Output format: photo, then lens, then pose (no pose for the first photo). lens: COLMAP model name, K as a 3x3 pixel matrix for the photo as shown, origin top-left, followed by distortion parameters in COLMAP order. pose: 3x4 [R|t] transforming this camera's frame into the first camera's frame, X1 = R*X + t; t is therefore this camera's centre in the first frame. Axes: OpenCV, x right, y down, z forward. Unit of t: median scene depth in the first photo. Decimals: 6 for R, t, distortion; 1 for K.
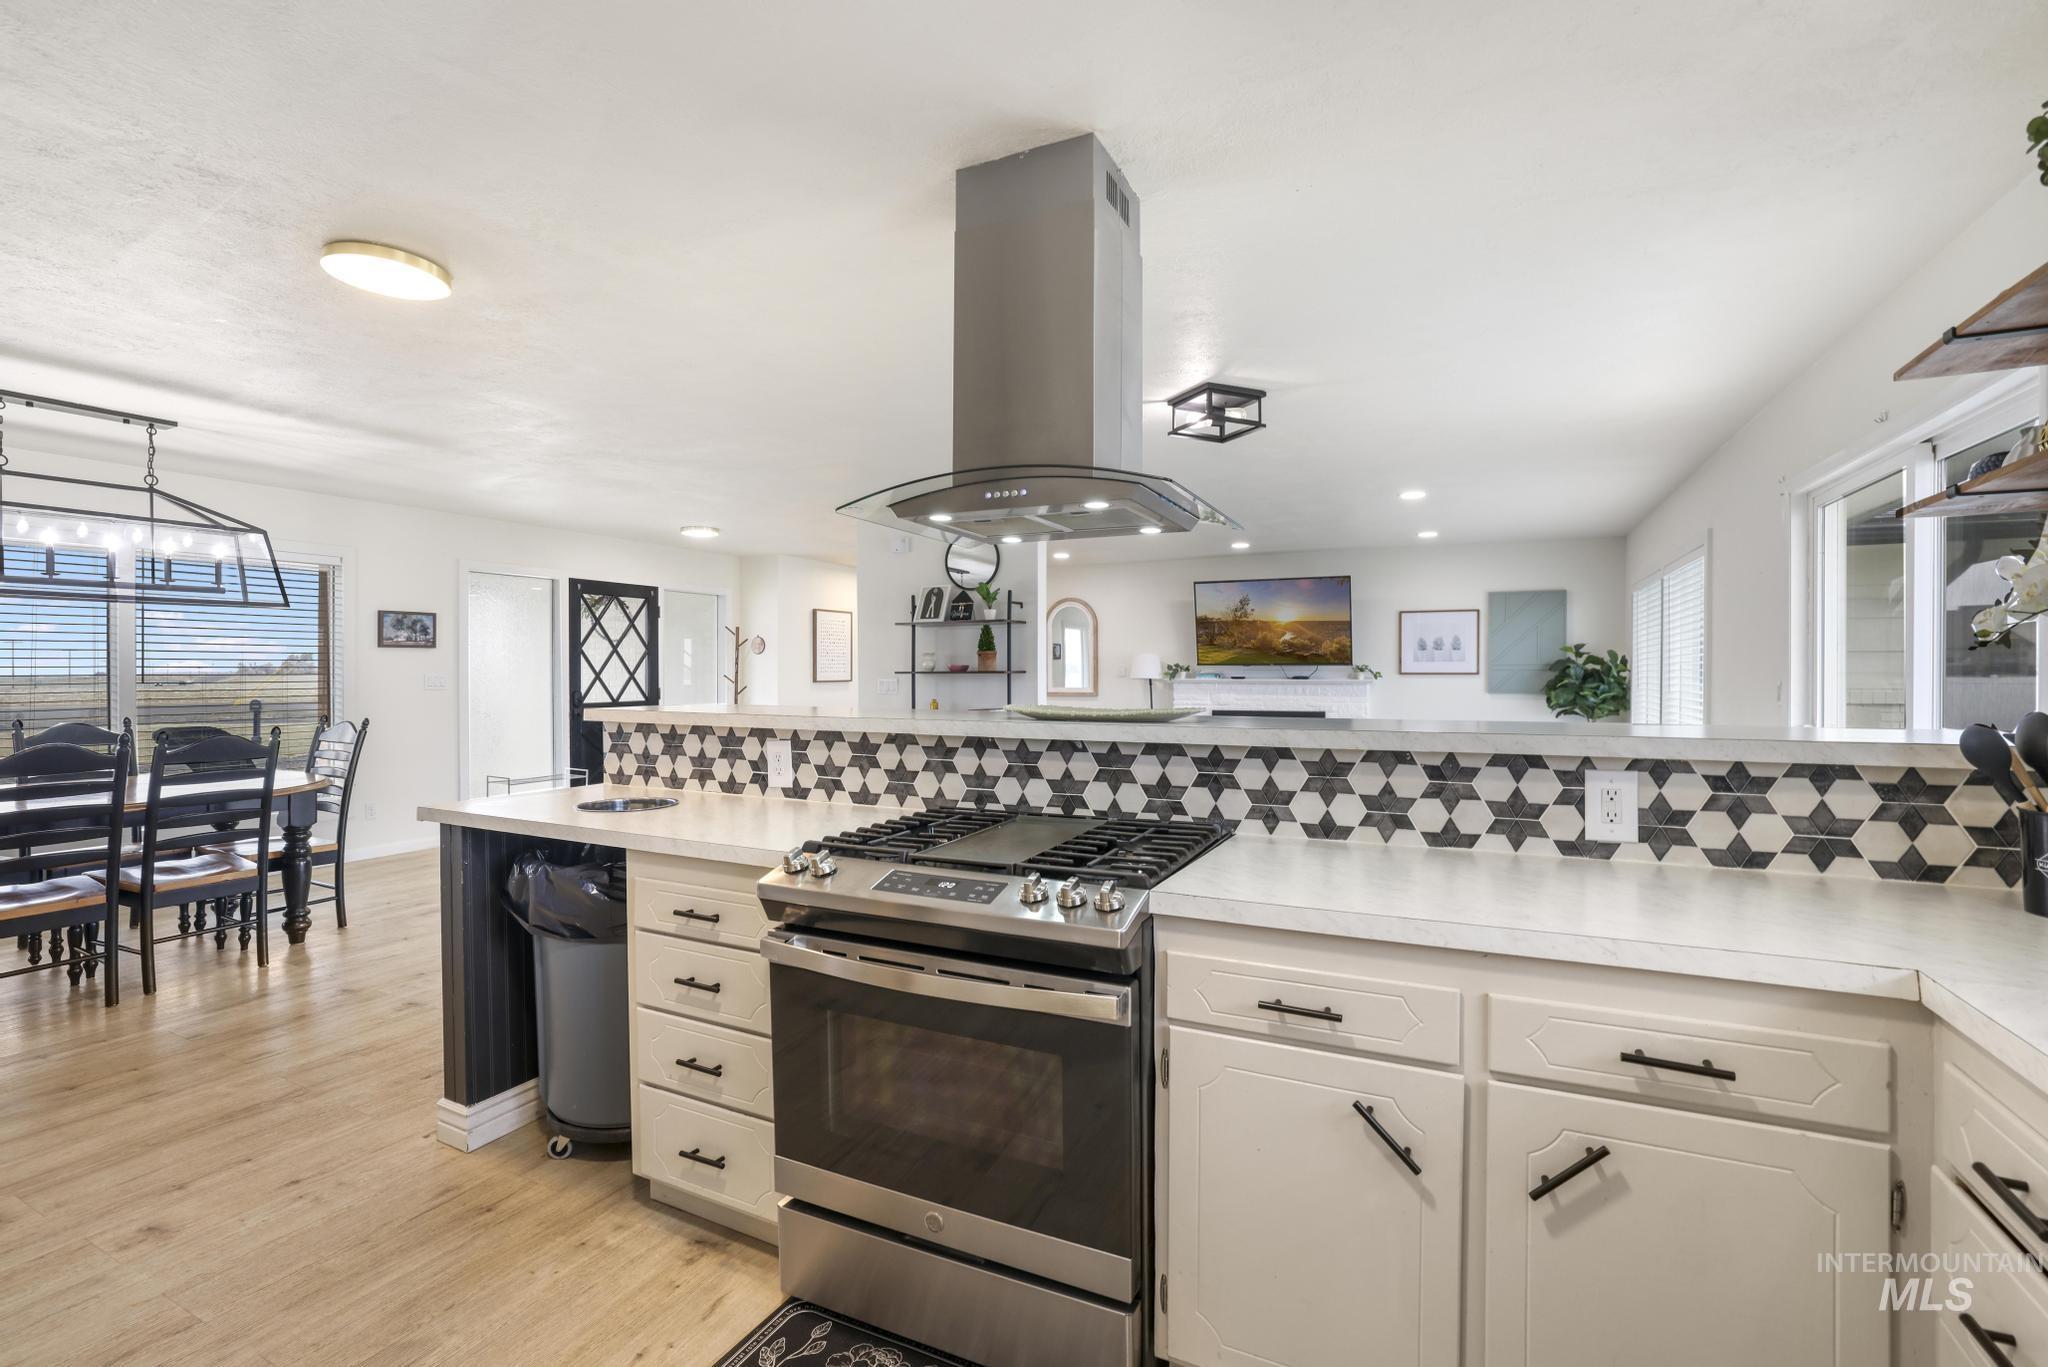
lens RADIAL K [[894.7, 0, 1025.3], [0, 894.7, 679.6], [0, 0, 1]] dist [-0.004195, 0.000486]
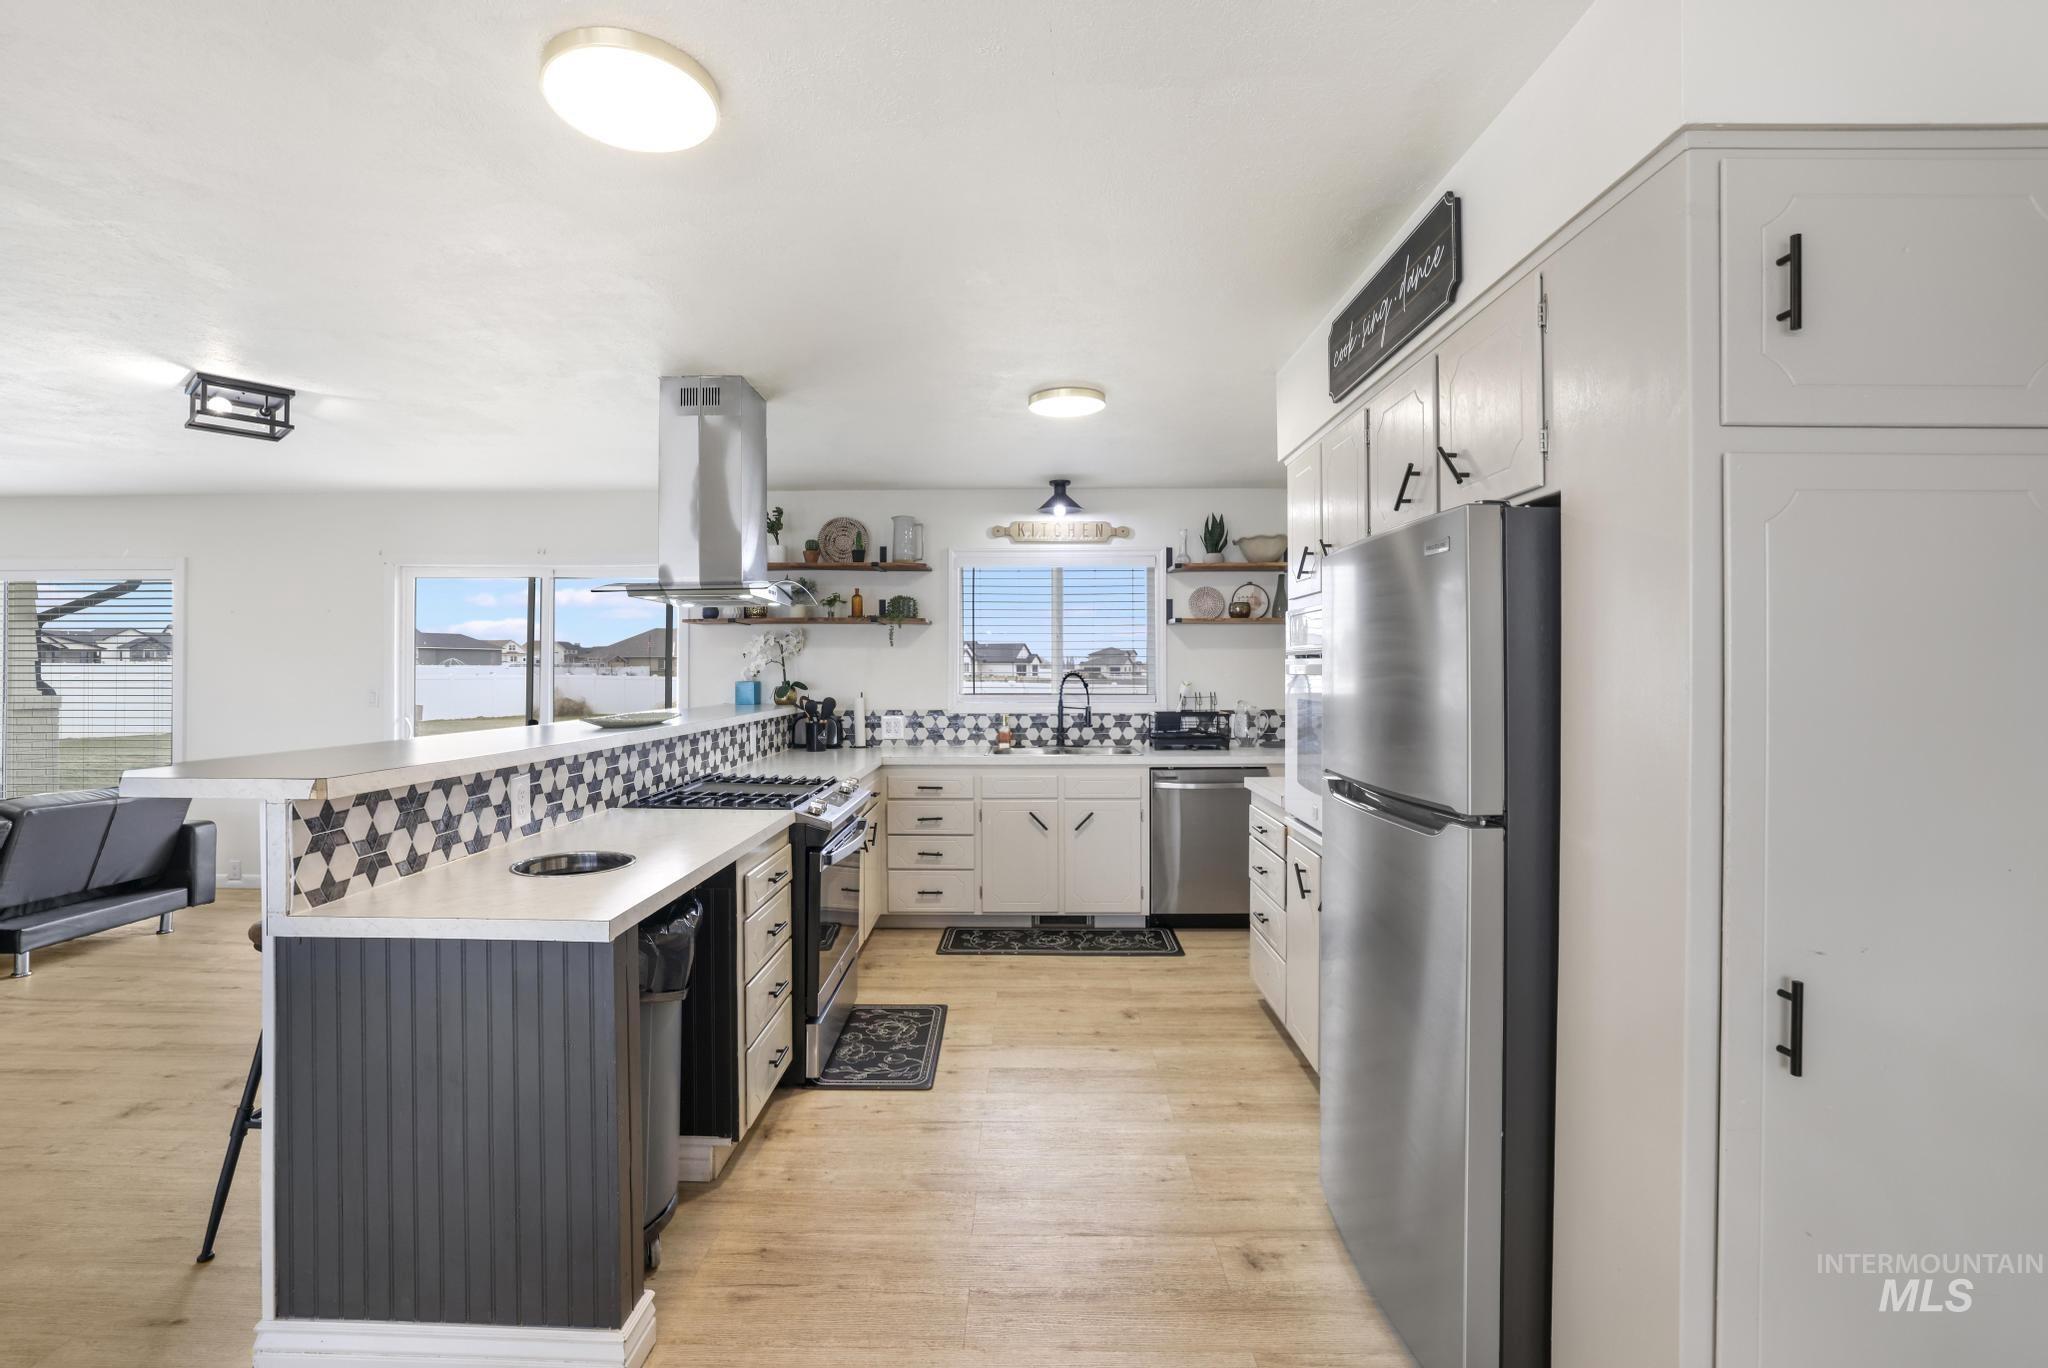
lens RADIAL K [[894.7, 0, 1024.0], [0, 894.7, 682.8], [0, 0, 1]] dist [-0.004195, 0.000486]
pose [[-0.428504, 0.033742, 0.902910, -1.345950], [0.117456, 0.992903, 0.018637, 0.016931], [-0.895873, 0.114038, -0.429426, 0.925319]]
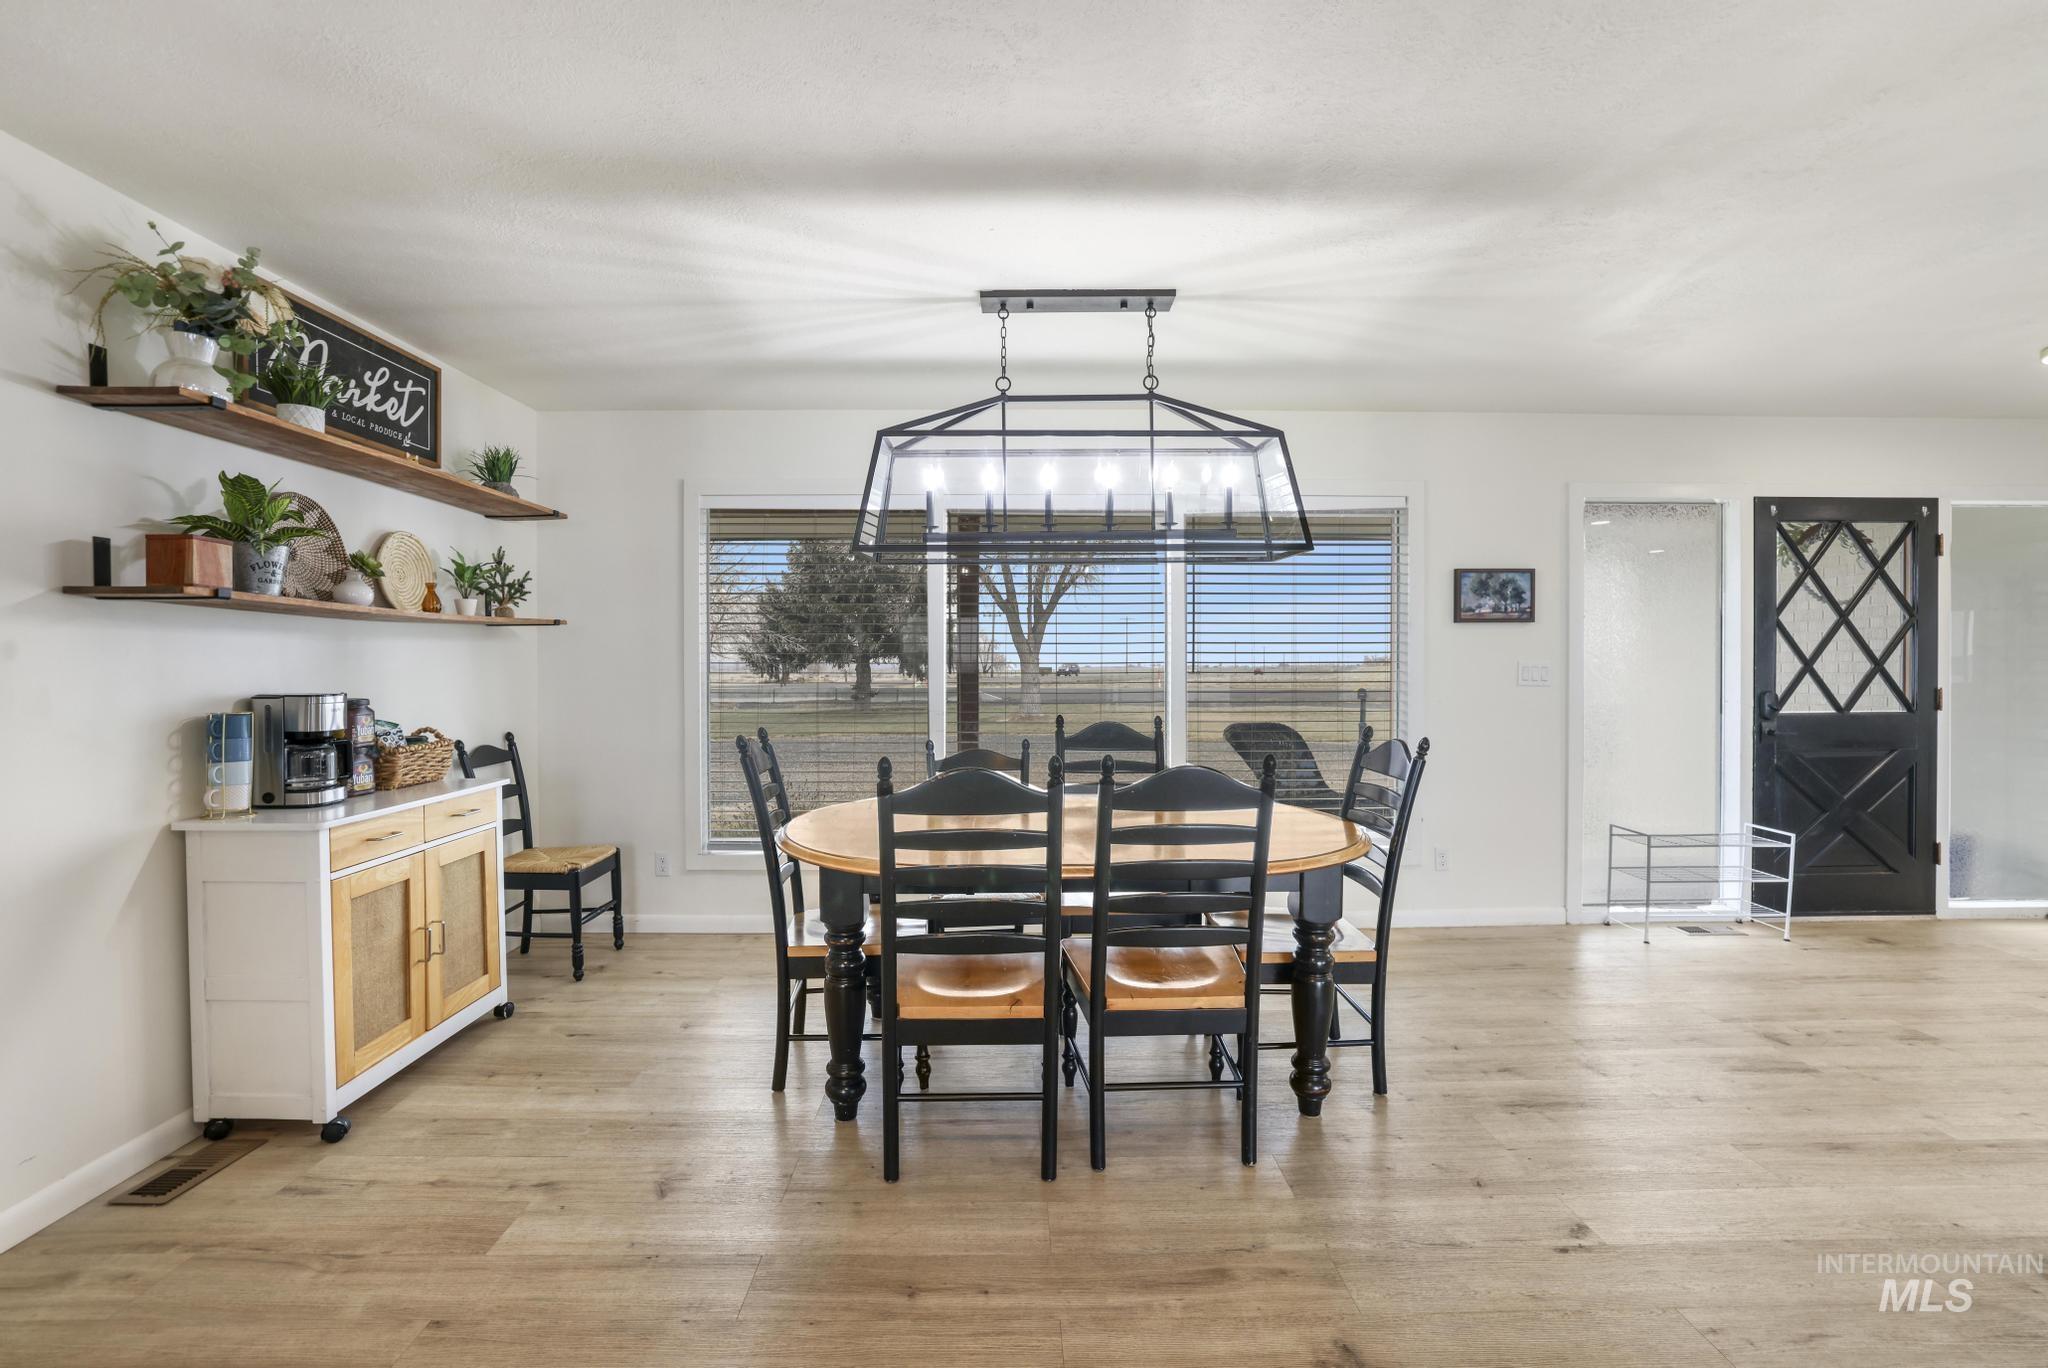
lens RADIAL K [[894.7, 0, 1019.9], [0, 894.7, 675.6], [0, 0, 1]] dist [-0.004195, 0.000486]
pose [[0.457224, 0.012160, -0.889268, -0.216031], [-0.006757, 0.999925, 0.010199, -0.000283], [0.889326, 0.001345, 0.457272, 0.316300]]
